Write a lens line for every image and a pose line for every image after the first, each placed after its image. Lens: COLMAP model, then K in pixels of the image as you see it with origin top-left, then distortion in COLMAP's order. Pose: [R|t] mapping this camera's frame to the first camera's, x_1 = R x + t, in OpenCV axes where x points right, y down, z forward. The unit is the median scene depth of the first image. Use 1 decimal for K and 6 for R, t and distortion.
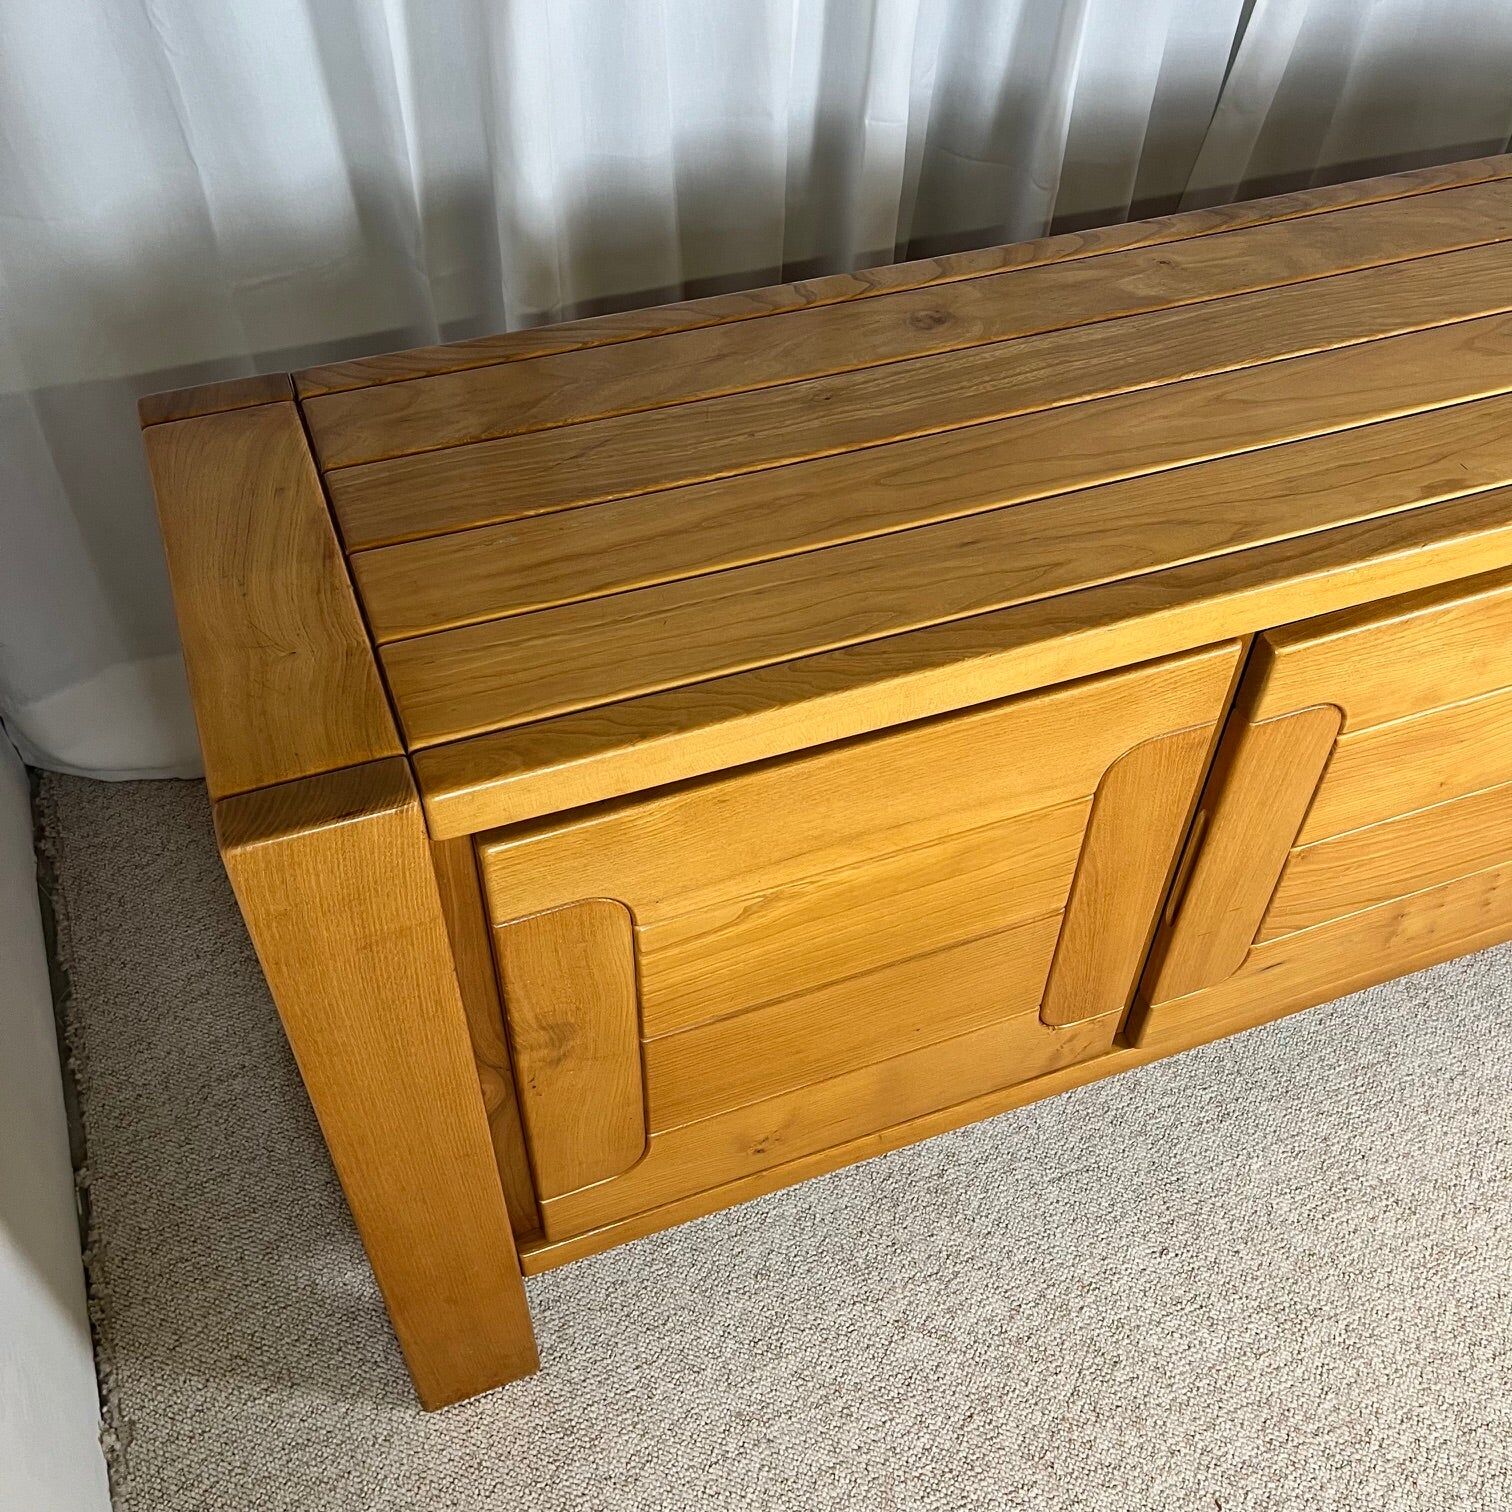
lens RADIAL K [[1535.4, 0, 762.2], [0, 1535.4, 750.3], [0, 0, 1]] dist [0.054485, -0.067893]
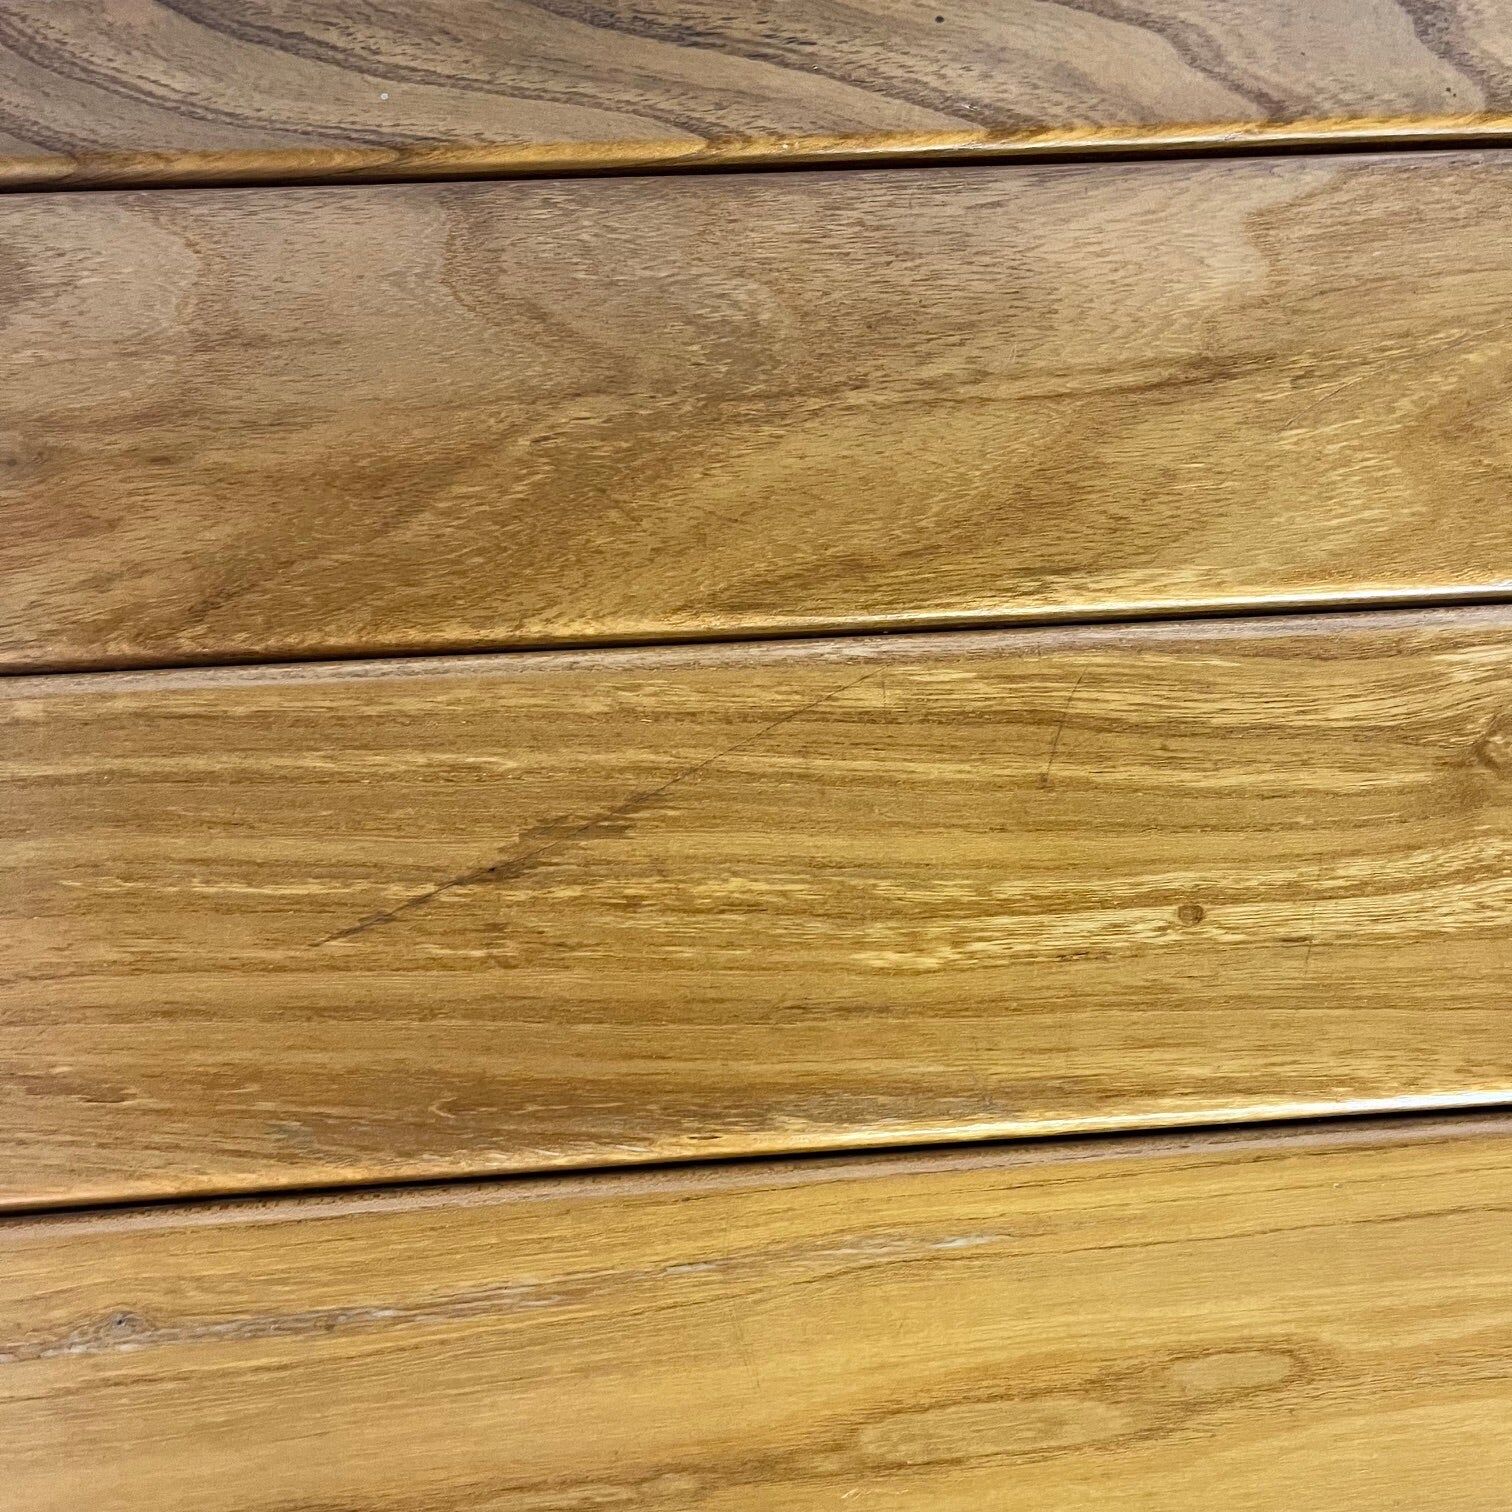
lens RADIAL K [[1535.4, 0, 762.2], [0, 1535.4, 750.3], [0, 0, 1]] dist [0.054485, -0.067893]
pose [[0.955061, 0.295814, -0.018793, -0.077535], [-0.234028, 0.791454, 0.564651, -0.350010], [0.181906, -0.534878, 0.825116, 0.779176]]
